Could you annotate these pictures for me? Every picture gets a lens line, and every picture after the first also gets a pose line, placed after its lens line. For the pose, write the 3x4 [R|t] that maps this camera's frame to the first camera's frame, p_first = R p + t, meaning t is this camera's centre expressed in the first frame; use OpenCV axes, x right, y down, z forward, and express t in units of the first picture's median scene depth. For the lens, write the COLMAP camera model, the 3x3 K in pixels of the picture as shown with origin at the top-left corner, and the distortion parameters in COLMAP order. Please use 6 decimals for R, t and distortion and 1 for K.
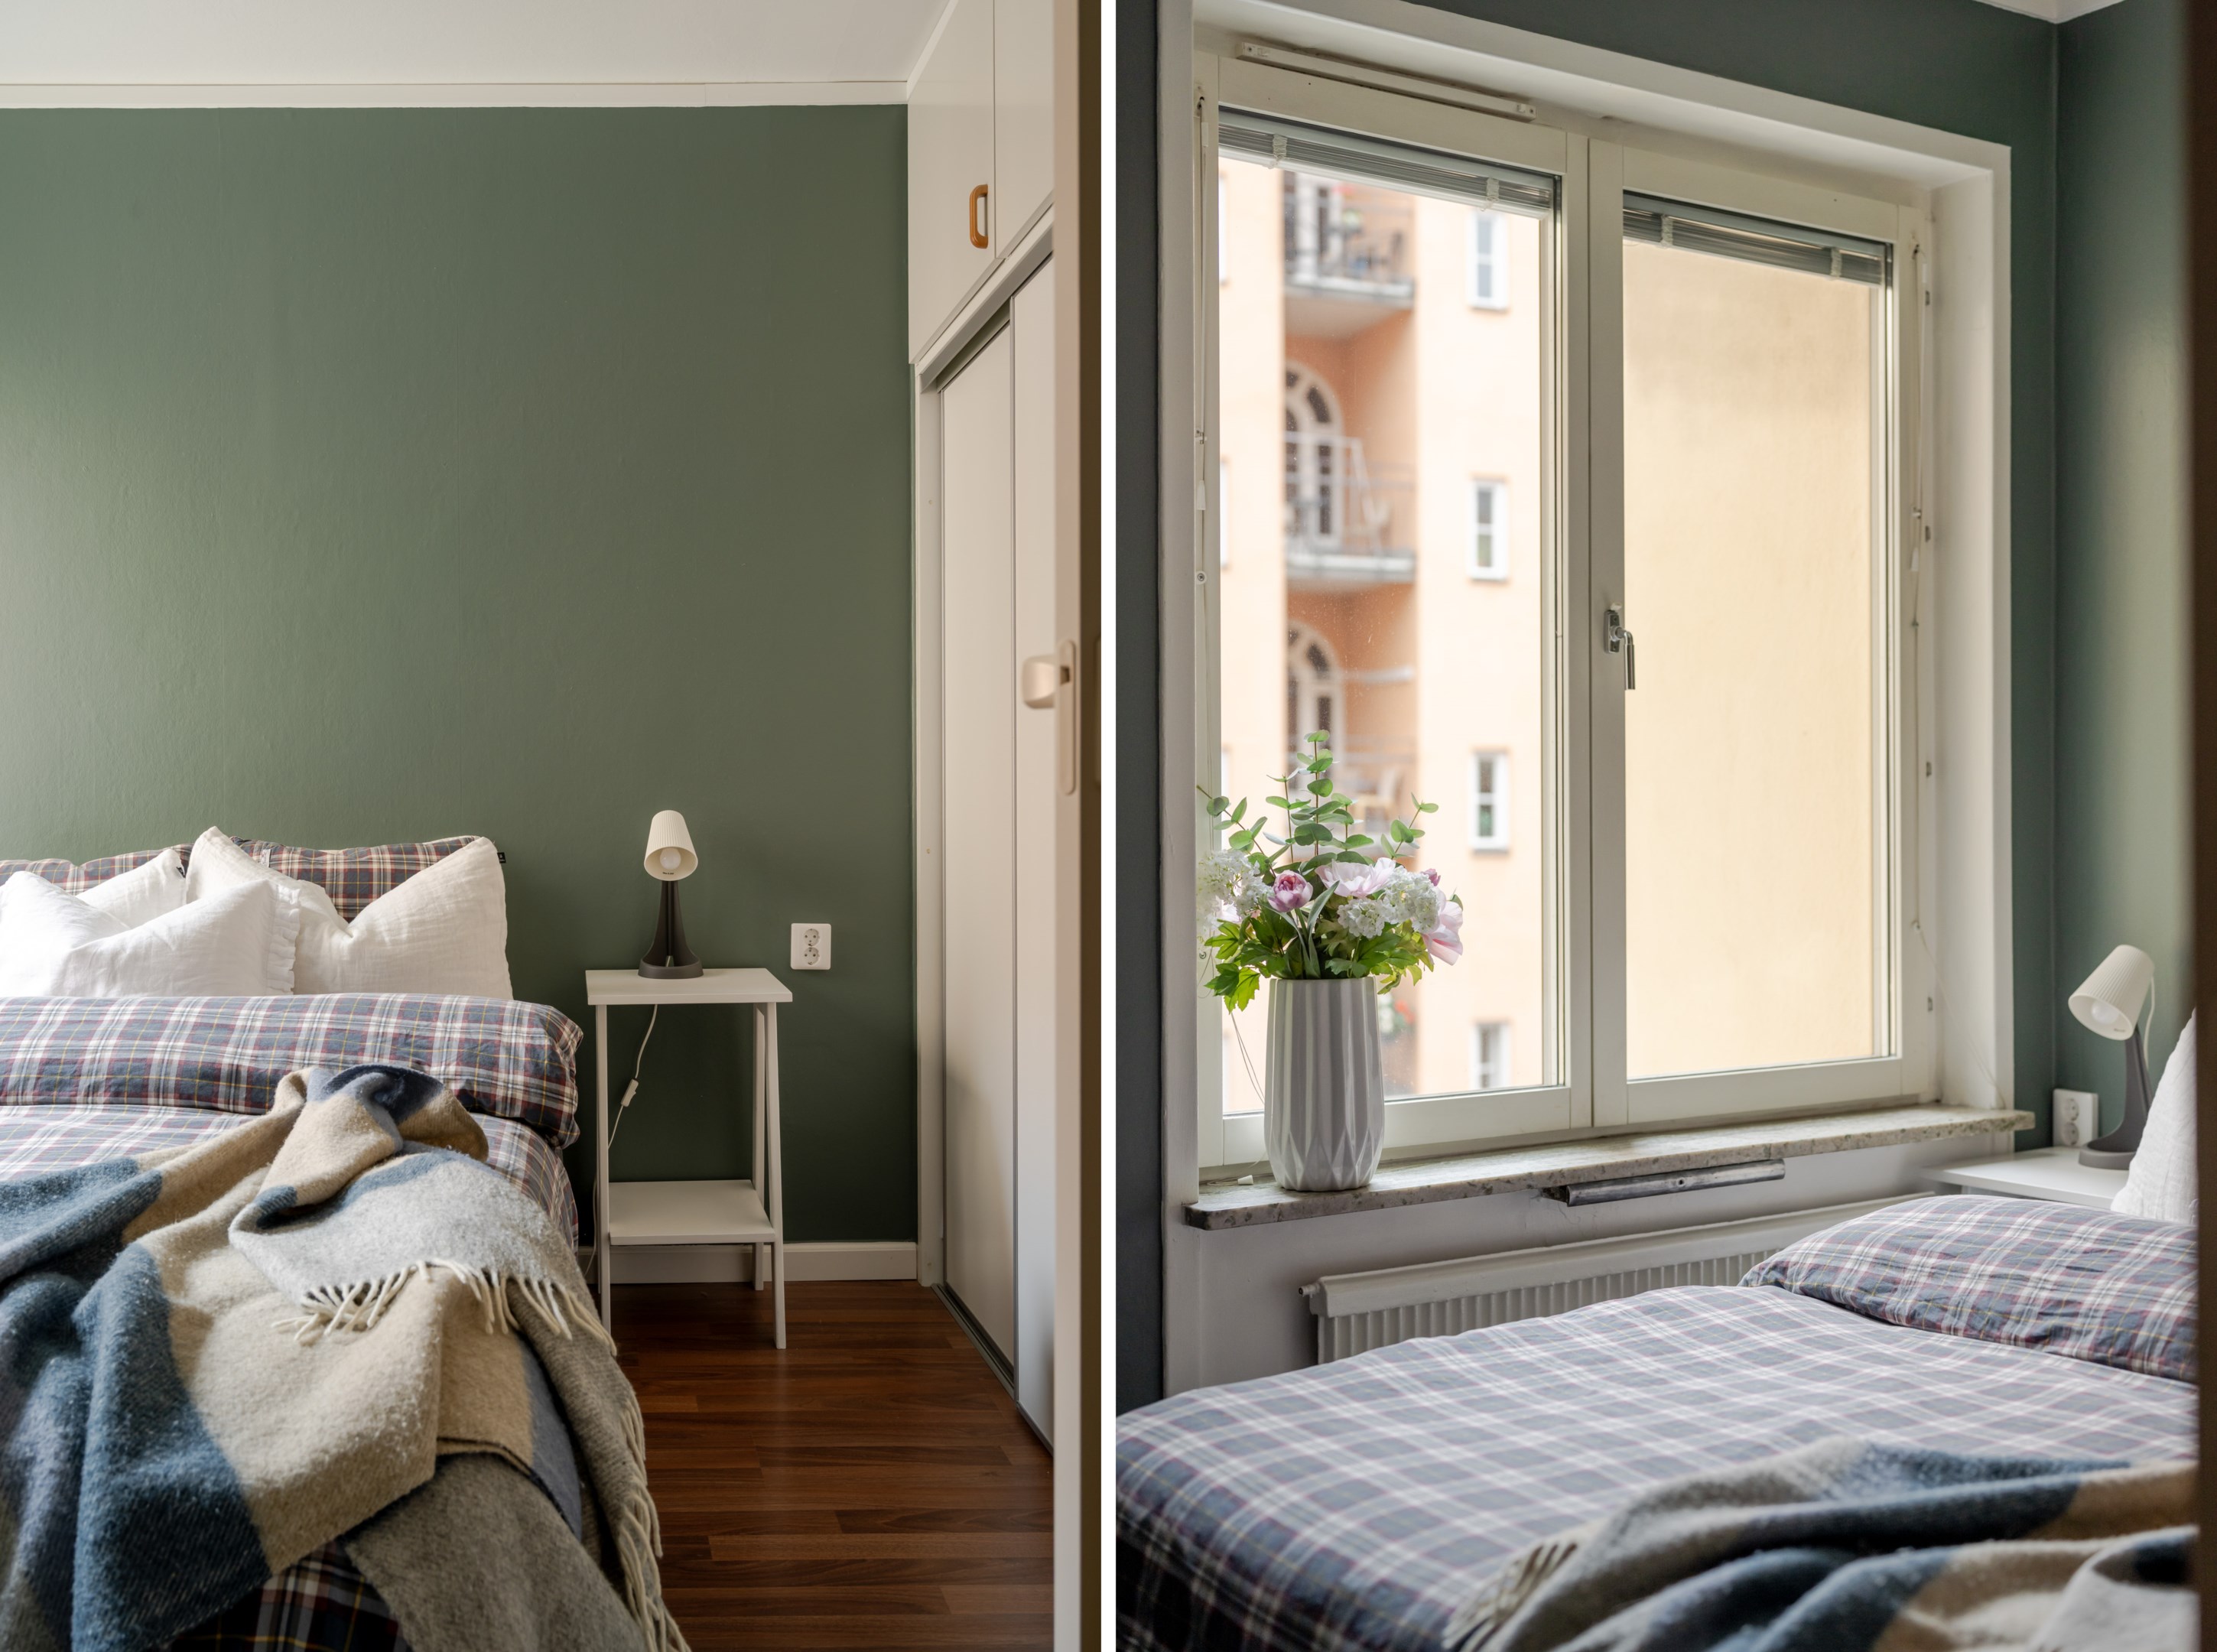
lens RADIAL K [[3227.9, 0, 1108.5], [0, 3227.9, 826.0], [0, 0, 1]] dist [-0.019190, -0.045332]
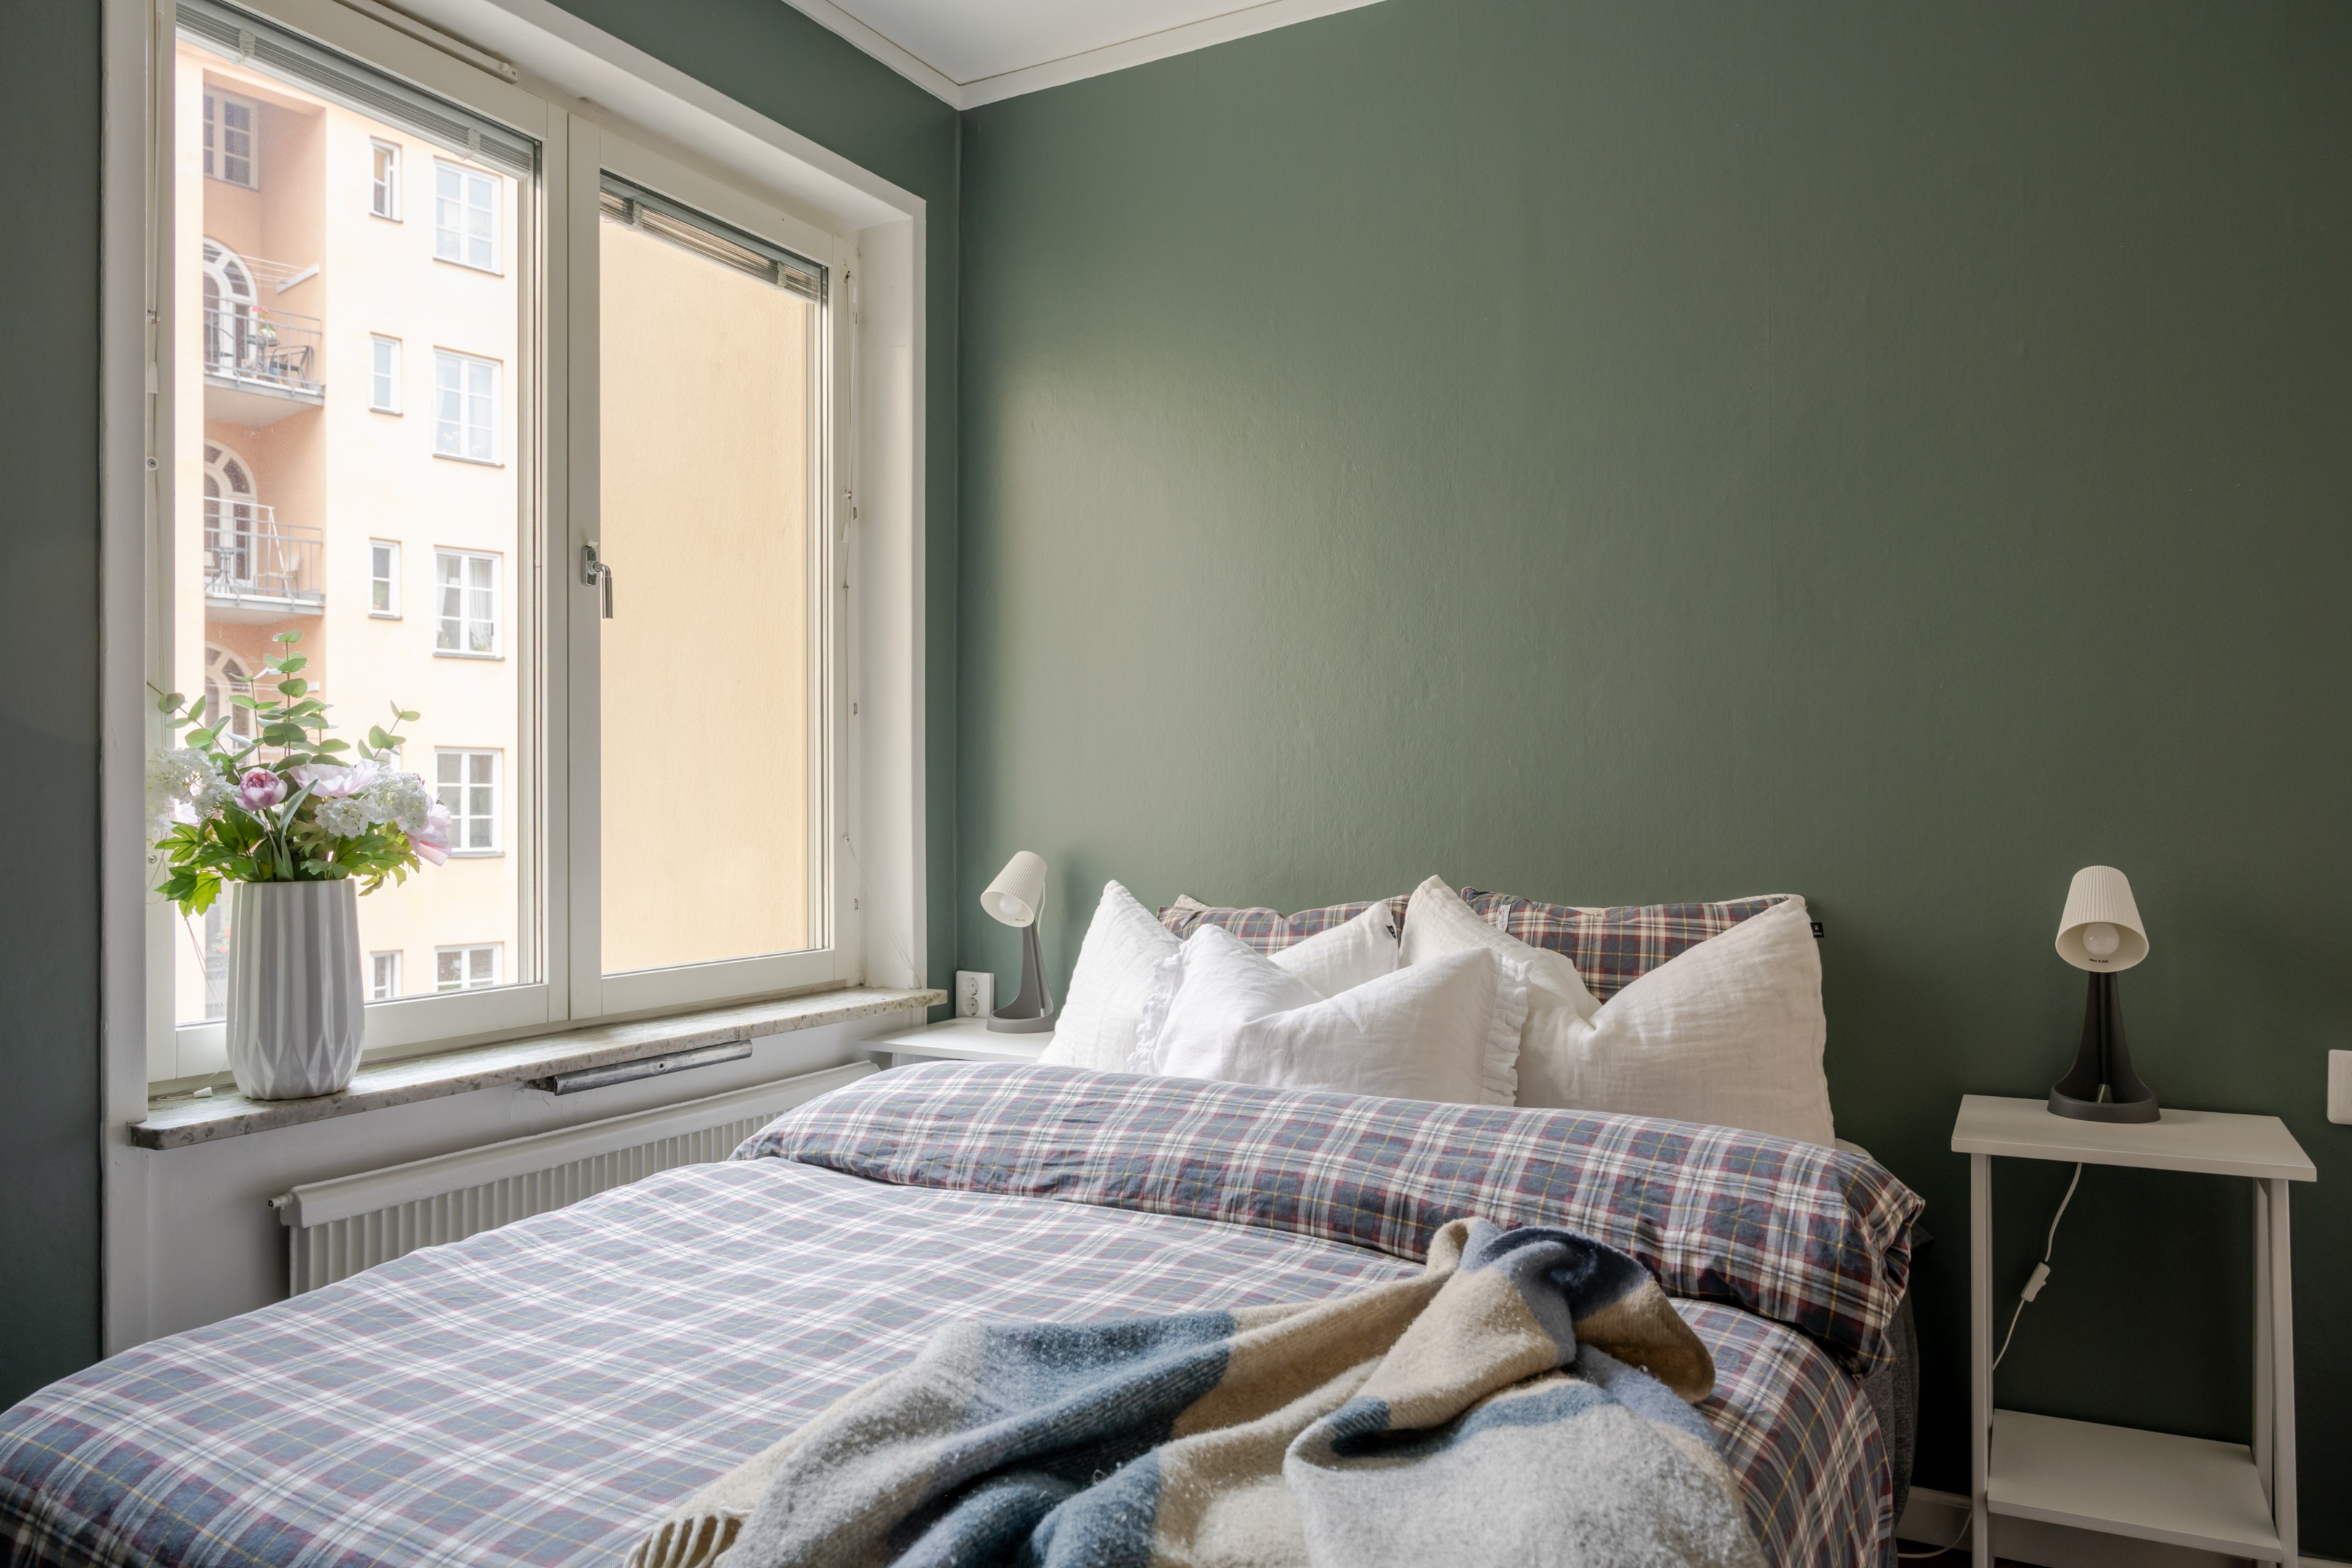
lens RADIAL K [[1686.7, 0, 1172.0], [0, 1686.7, 857.8], [0, 0, 1]] dist [-0.004791, -0.001355]
pose [[0.829820, 0.003886, 0.558018, 0.001776], [-0.001714, 0.999989, -0.004415, 0.042571], [-0.558028, 0.002708, 0.829817, 0.433392]]
